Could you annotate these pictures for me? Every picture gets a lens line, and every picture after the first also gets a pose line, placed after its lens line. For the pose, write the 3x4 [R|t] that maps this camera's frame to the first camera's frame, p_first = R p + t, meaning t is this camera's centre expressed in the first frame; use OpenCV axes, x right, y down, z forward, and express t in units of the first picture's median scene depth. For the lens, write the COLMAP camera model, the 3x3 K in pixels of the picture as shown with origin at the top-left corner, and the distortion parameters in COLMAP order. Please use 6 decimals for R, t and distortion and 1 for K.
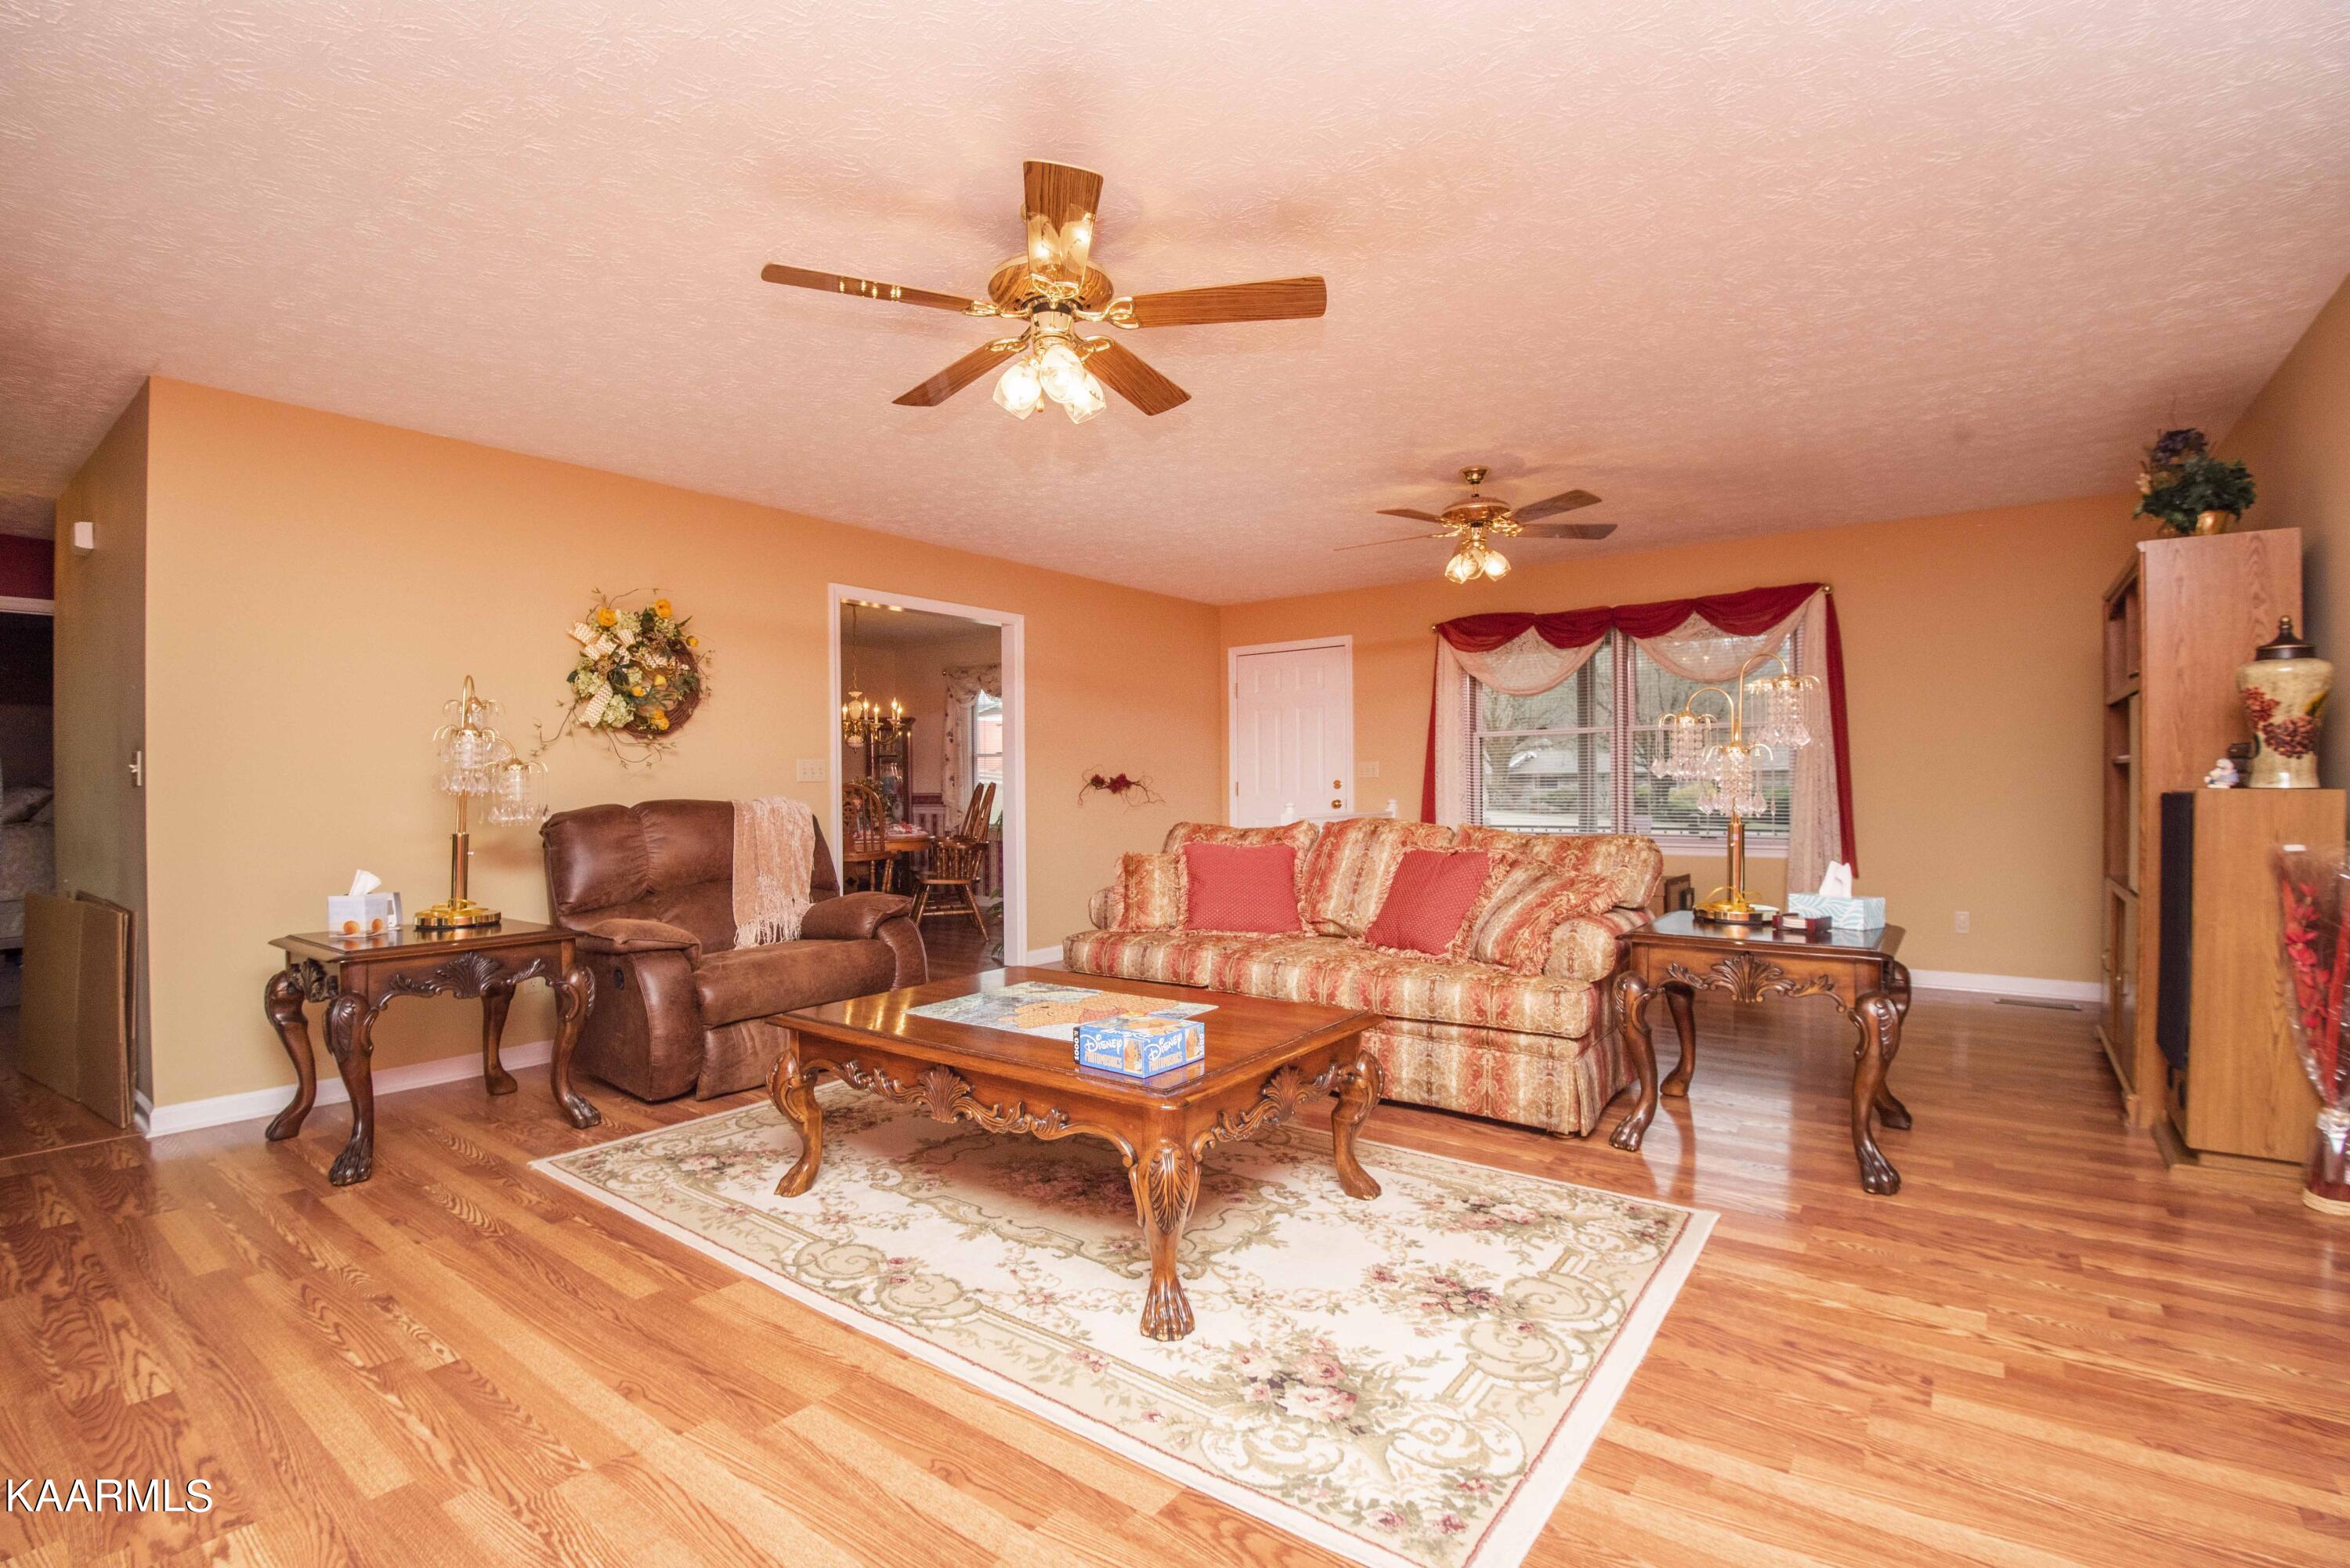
lens RADIAL K [[1067.8, 0, 1188.1], [0, 1067.8, 782.0], [0, 0, 1]] dist [-0.023679, -0.008069]
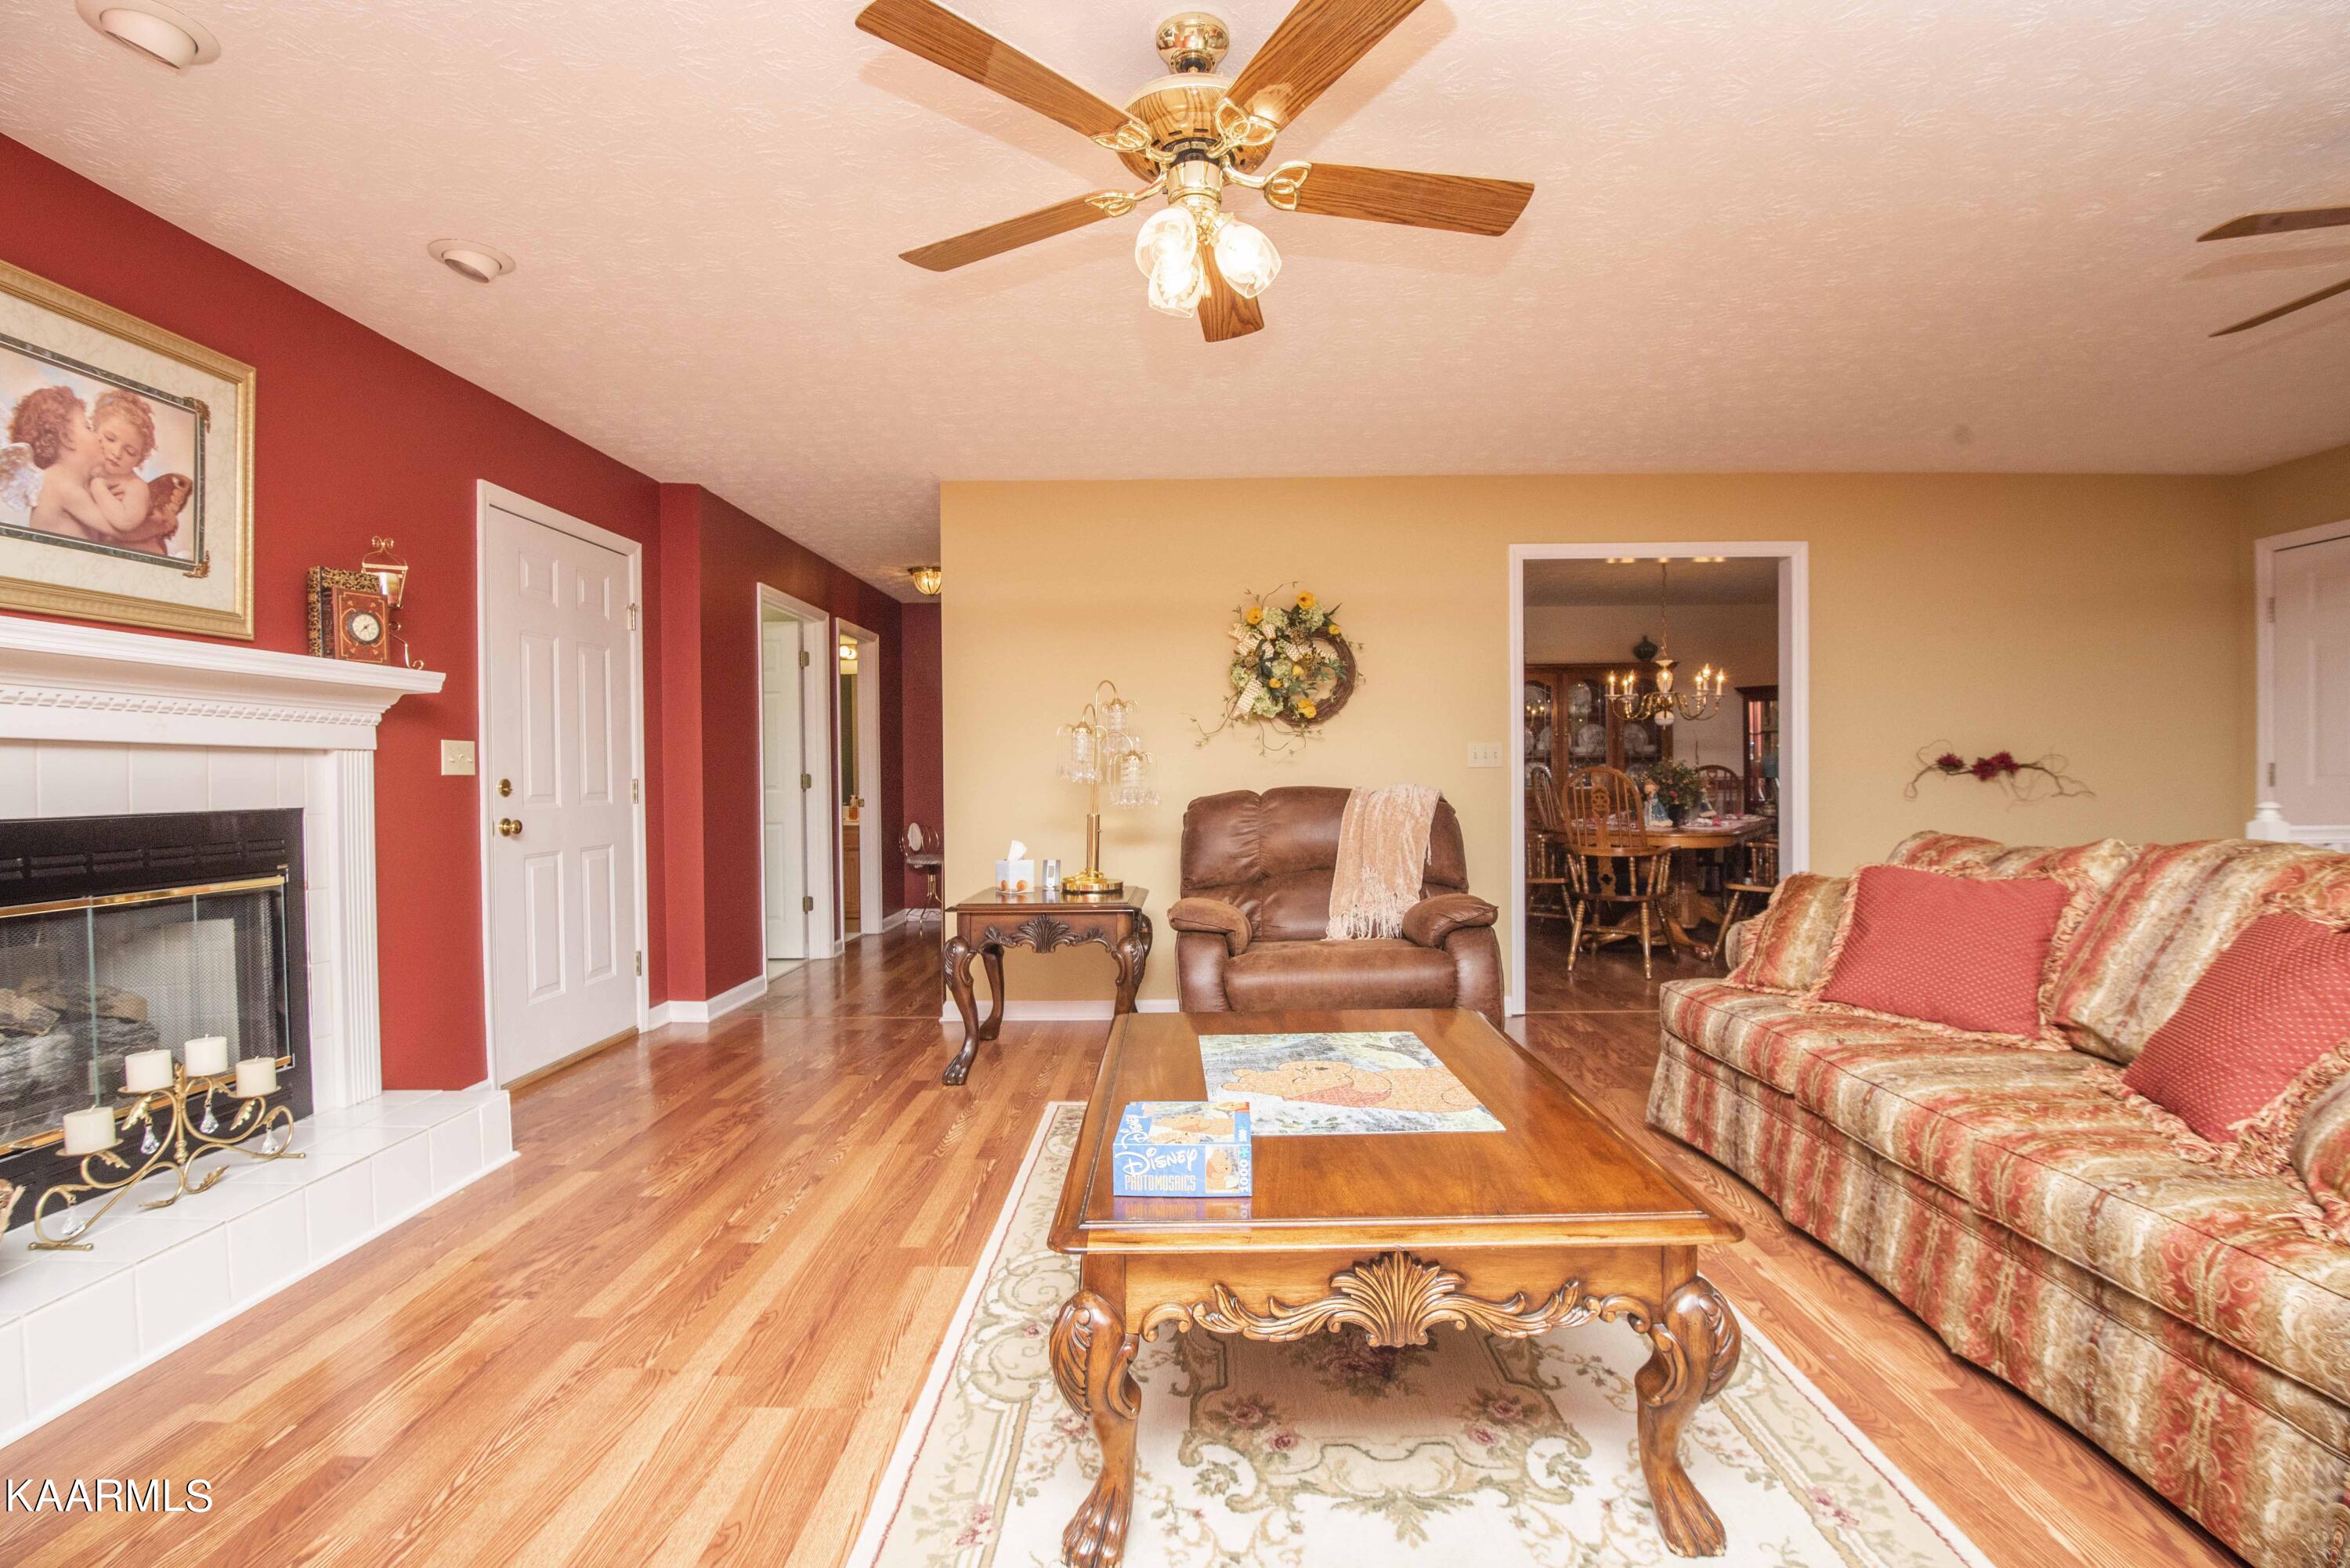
lens RADIAL K [[1067.8, 0, 1178.3], [0, 1067.8, 784.4], [0, 0, 1]] dist [-0.023679, -0.008069]
pose [[0.589680, 0.013045, -0.807532, 0.330456], [0.006925, 0.999751, 0.021208, -0.009710], [0.807608, -0.018098, 0.589443, 0.360535]]
